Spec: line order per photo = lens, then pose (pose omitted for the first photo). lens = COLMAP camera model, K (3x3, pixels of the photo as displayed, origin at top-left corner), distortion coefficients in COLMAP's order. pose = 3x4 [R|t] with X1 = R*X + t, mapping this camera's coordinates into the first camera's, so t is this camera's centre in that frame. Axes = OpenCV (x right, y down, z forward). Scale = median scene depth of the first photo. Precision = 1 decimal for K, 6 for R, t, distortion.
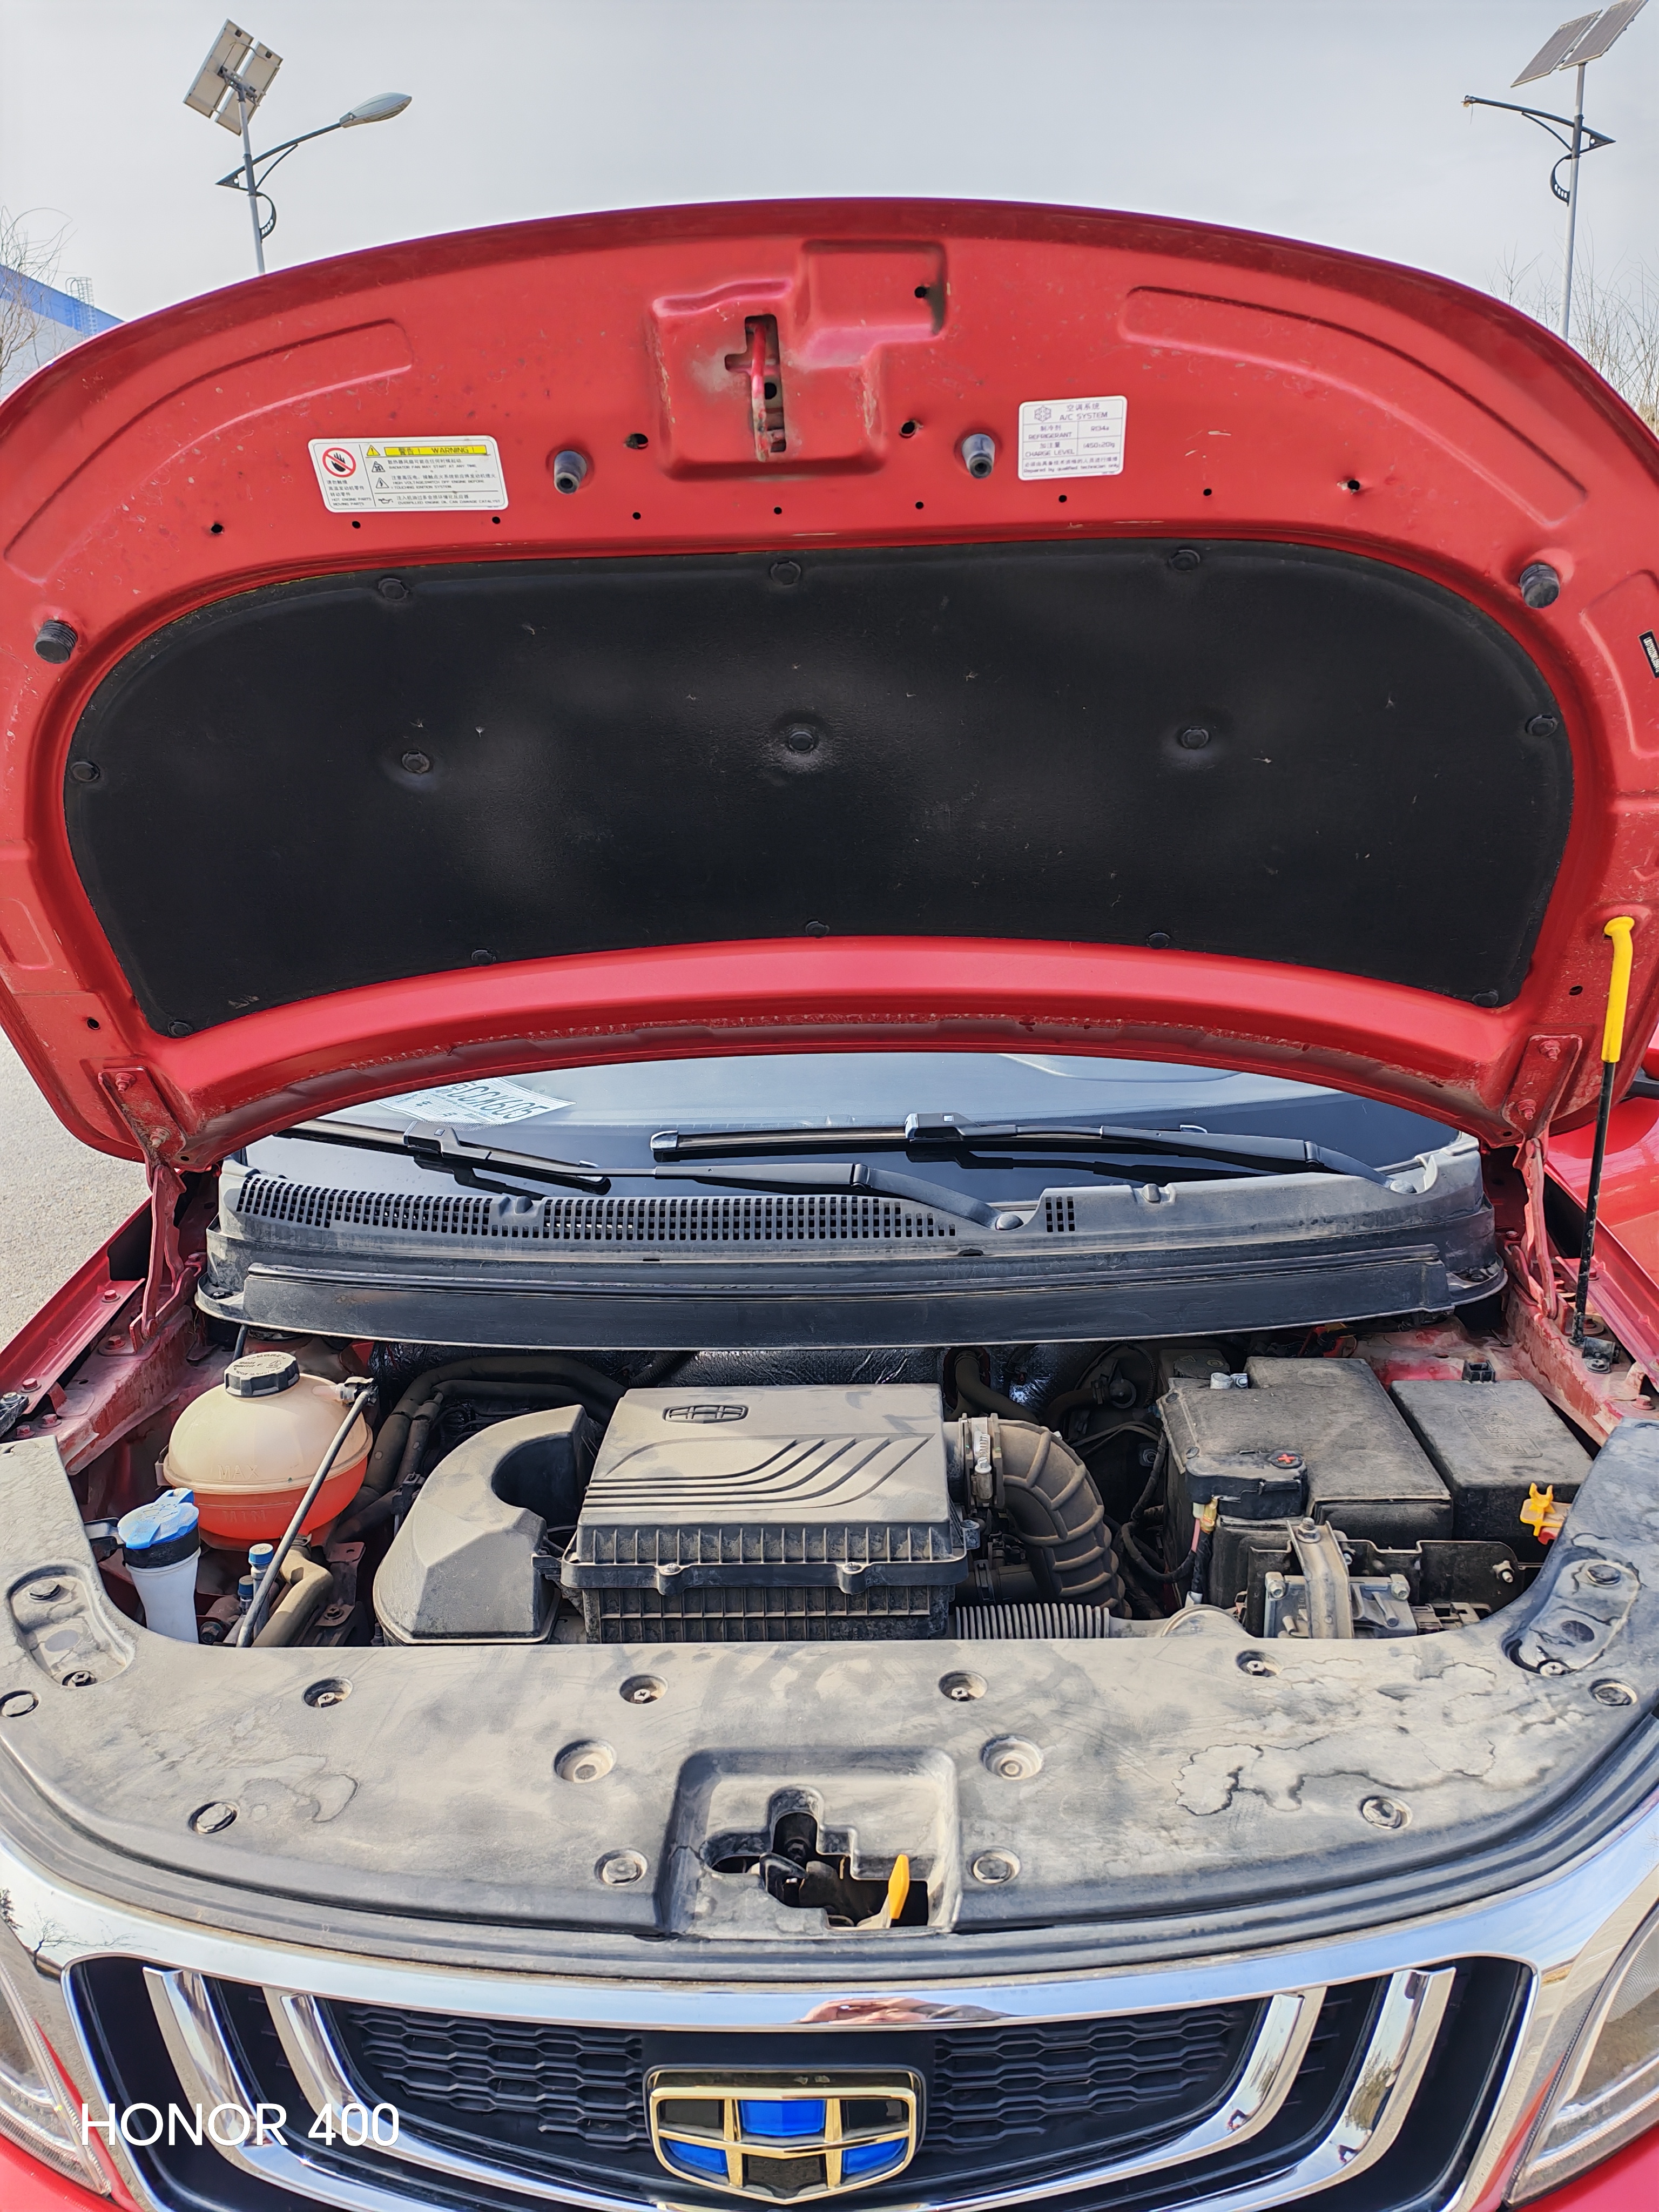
lens RADIAL K [[1692.2, 0, 822.6], [0, 1692.2, 1088.3], [0, 0, 1]] dist [0.109163, -0.166943]
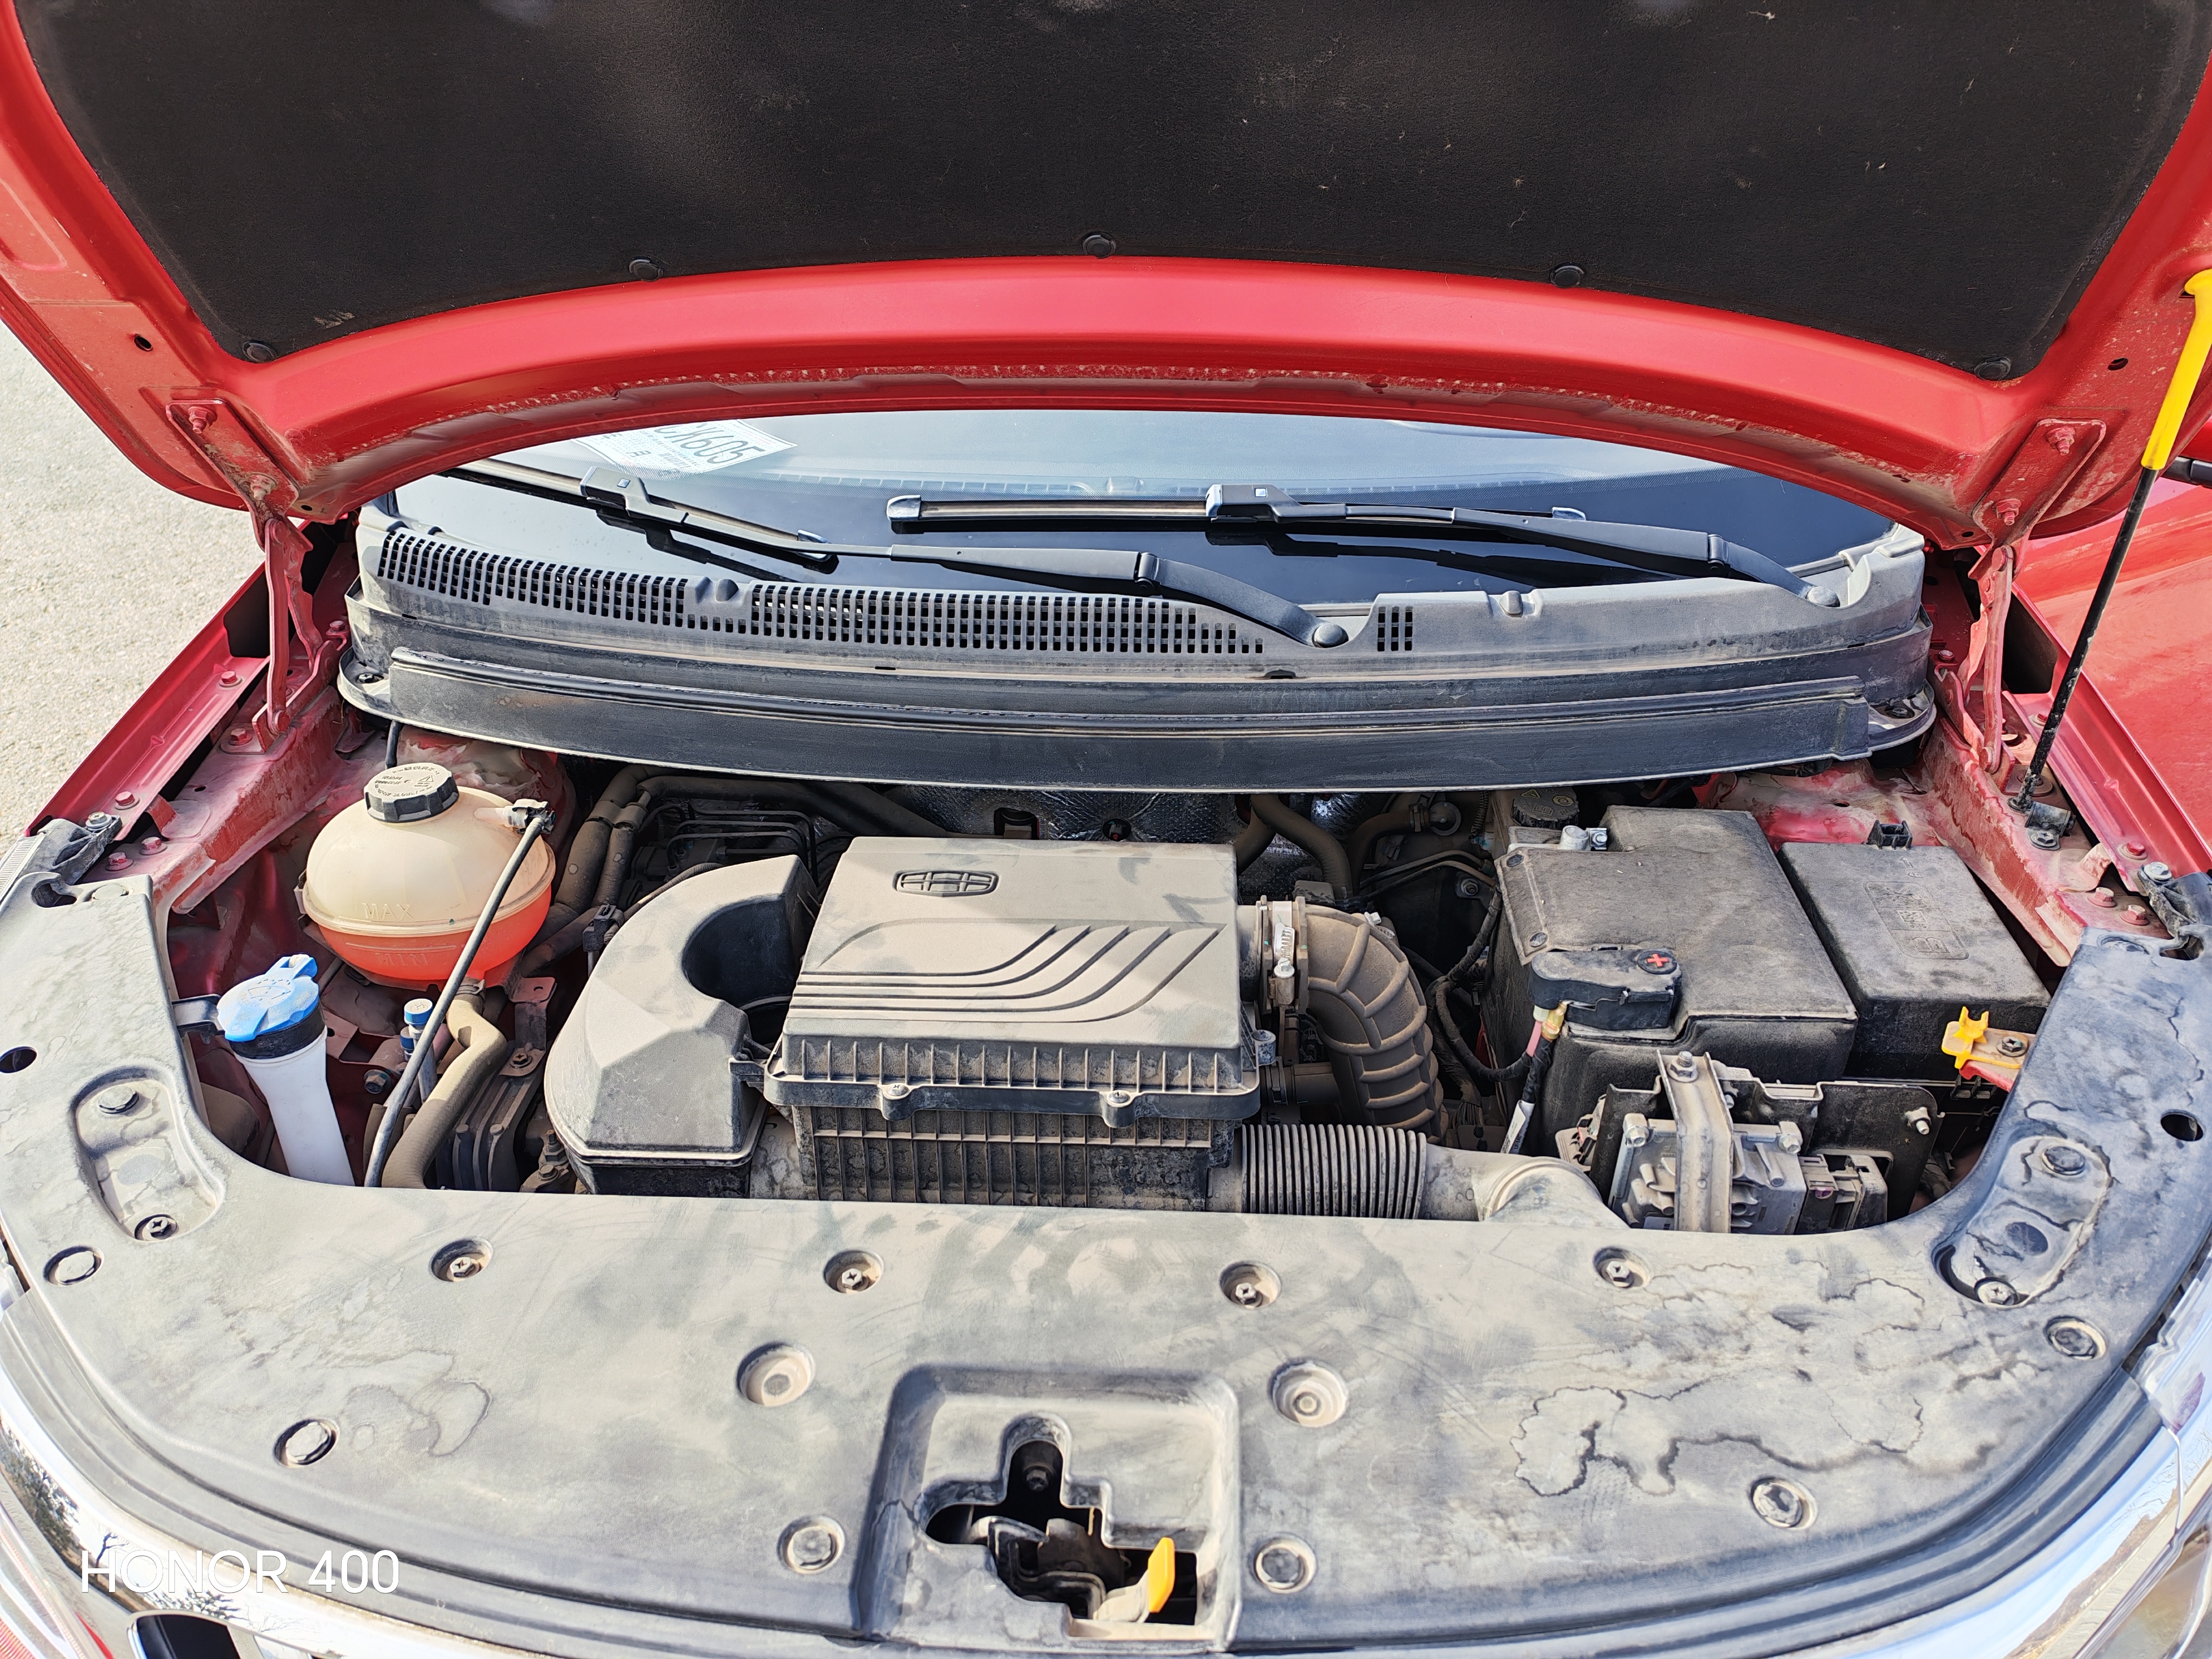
lens RADIAL K [[1692.2, 0, 1103.6], [0, 1692.2, 852.2], [0, 0, 1]] dist [0.109163, -0.166943]
pose [[0.999576, 0.029002, 0.002693, 0.004285], [-0.028566, 0.958083, 0.285063, -0.057469], [0.005687, -0.285019, 0.958505, 0.235940]]
